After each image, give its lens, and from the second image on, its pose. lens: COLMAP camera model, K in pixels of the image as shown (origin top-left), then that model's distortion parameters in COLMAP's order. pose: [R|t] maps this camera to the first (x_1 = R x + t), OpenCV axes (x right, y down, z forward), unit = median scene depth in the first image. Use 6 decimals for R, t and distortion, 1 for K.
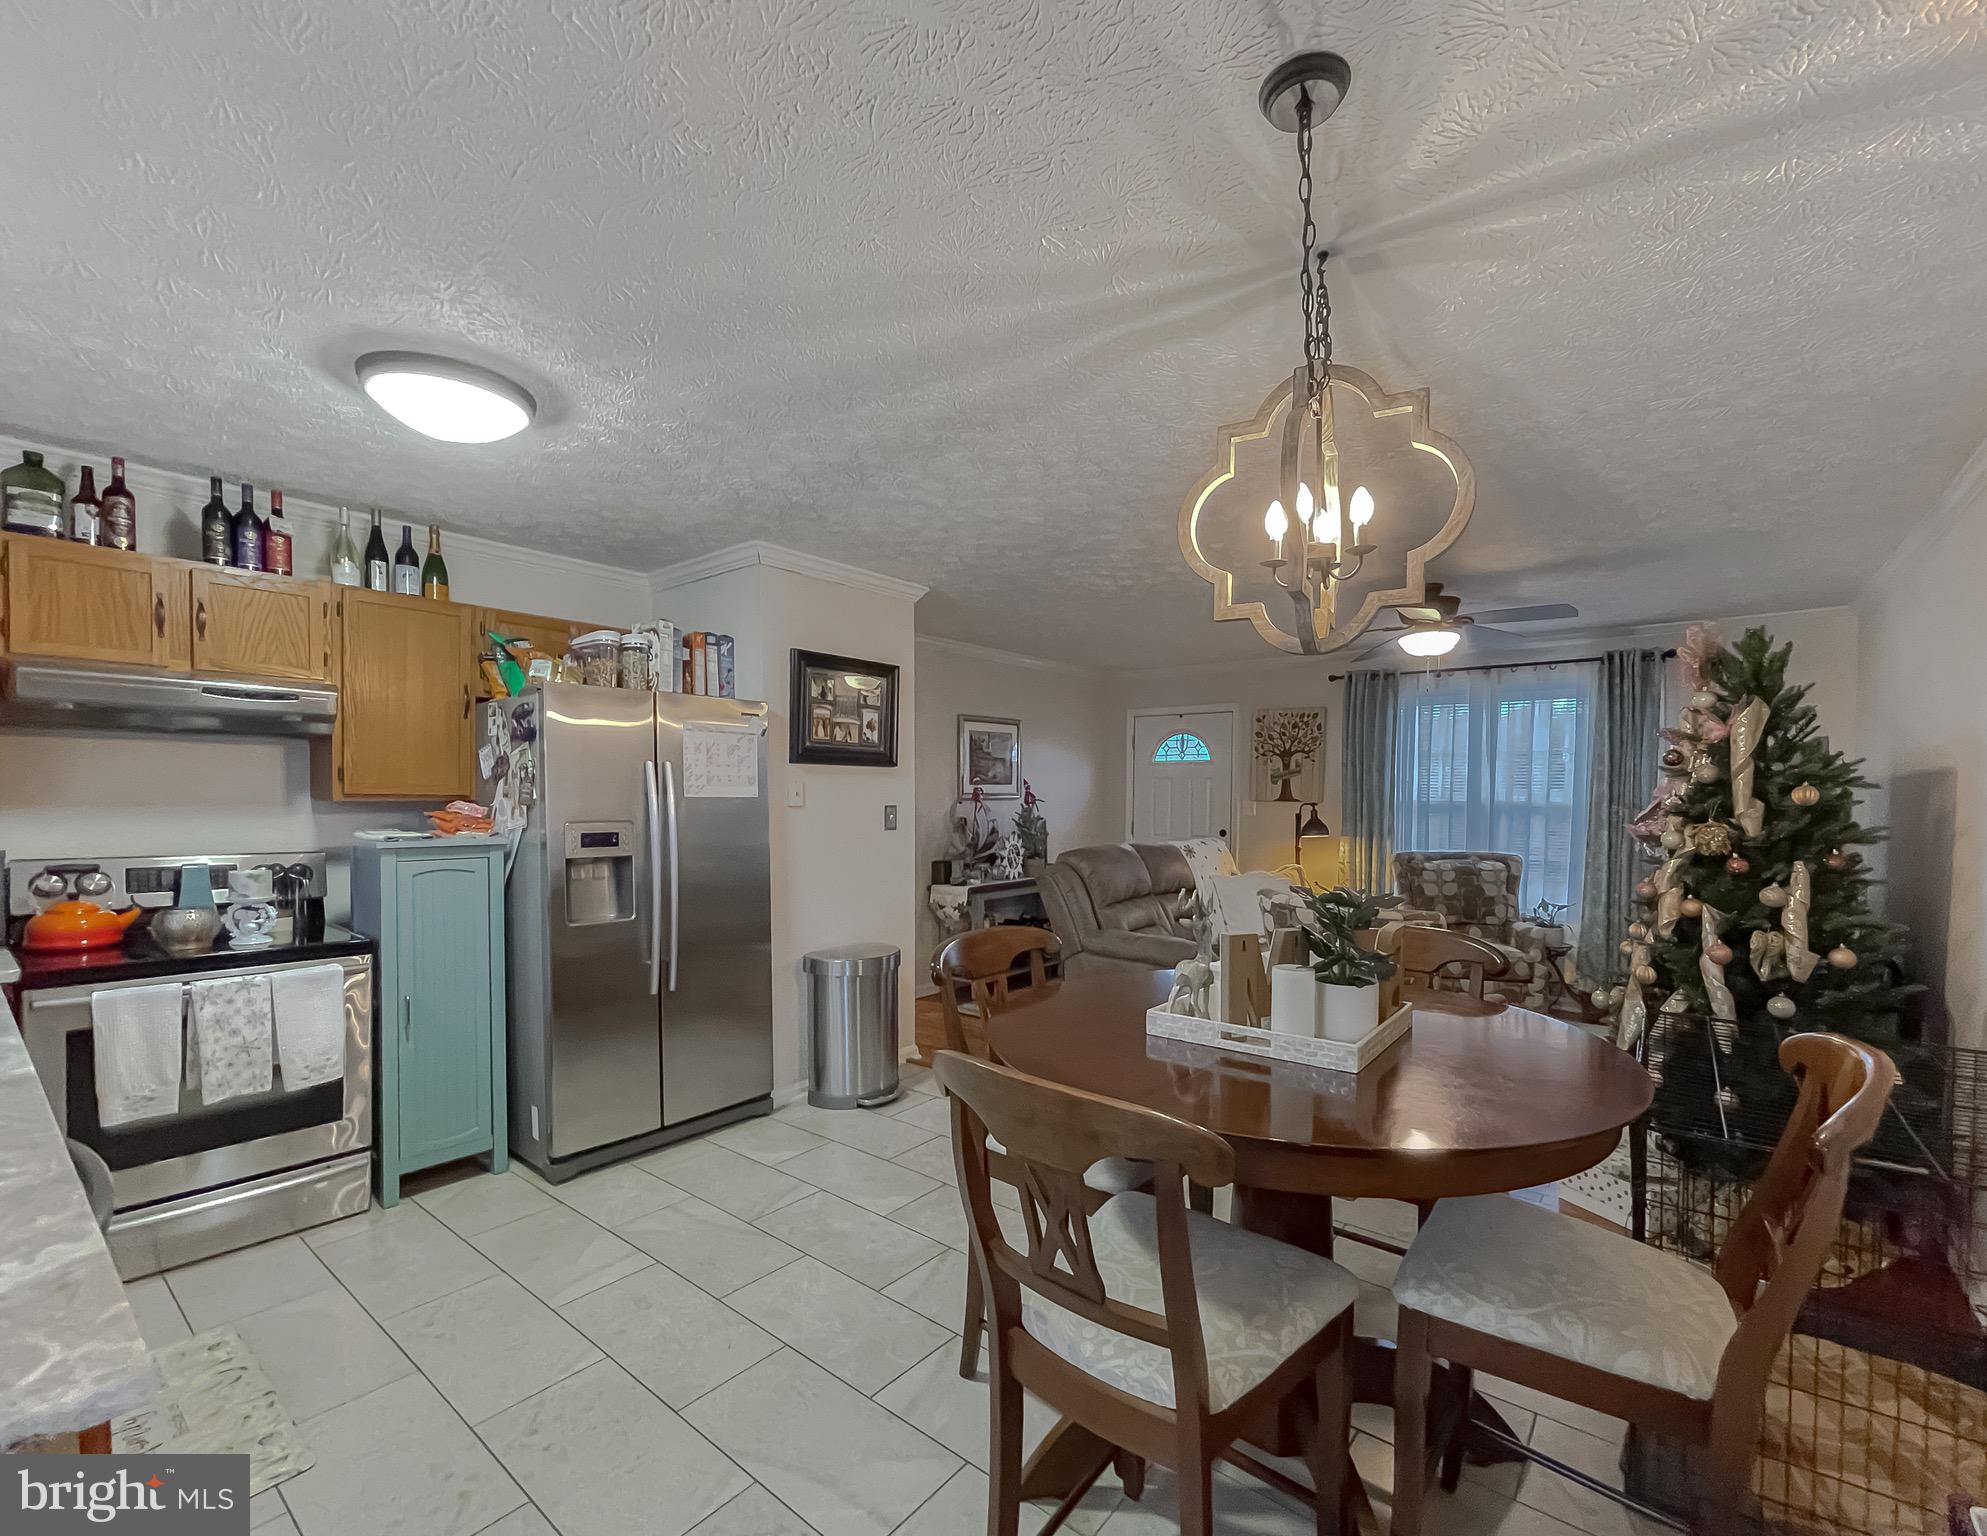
lens RADIAL K [[857.2, 0, 1001.2], [0, 857.2, 822.0], [0, 0, 1]] dist [-0.000173, 0.005879]
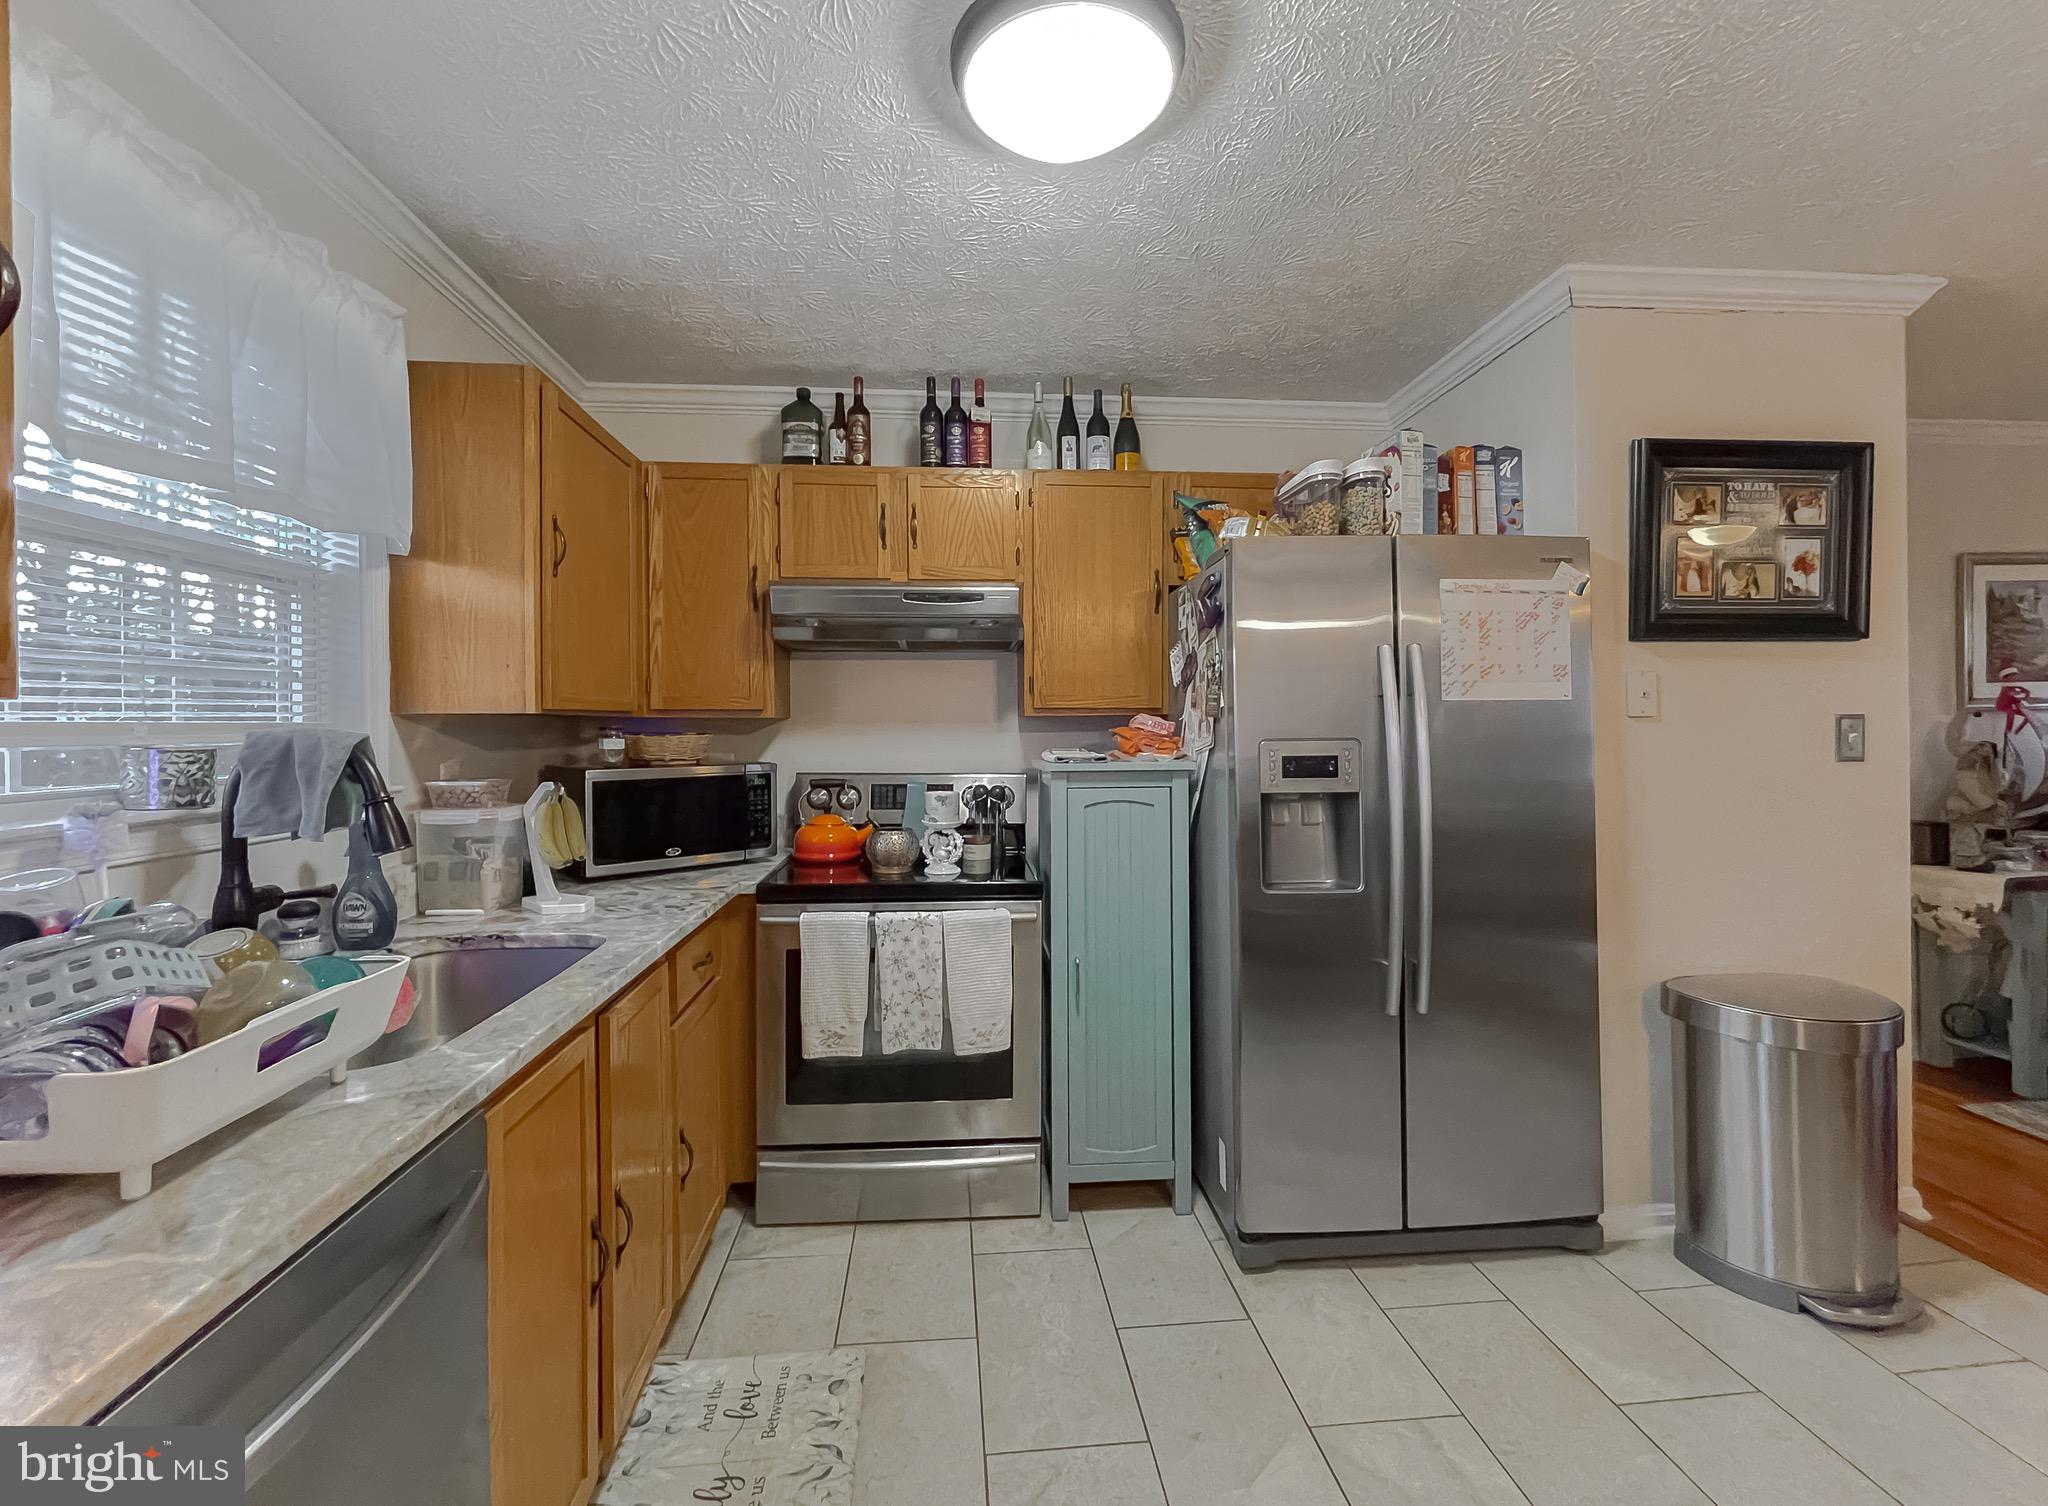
lens RADIAL K [[874.6, 0, 1013.8], [0, 874.6, 731.7], [0, 0, 1]] dist [-0.005181, -0.000022]
pose [[0.695531, -0.009202, -0.718437, -0.137231], [-0.010389, 0.999685, -0.022862, 0.011393], [0.718421, 0.023365, 0.695216, 0.354773]]
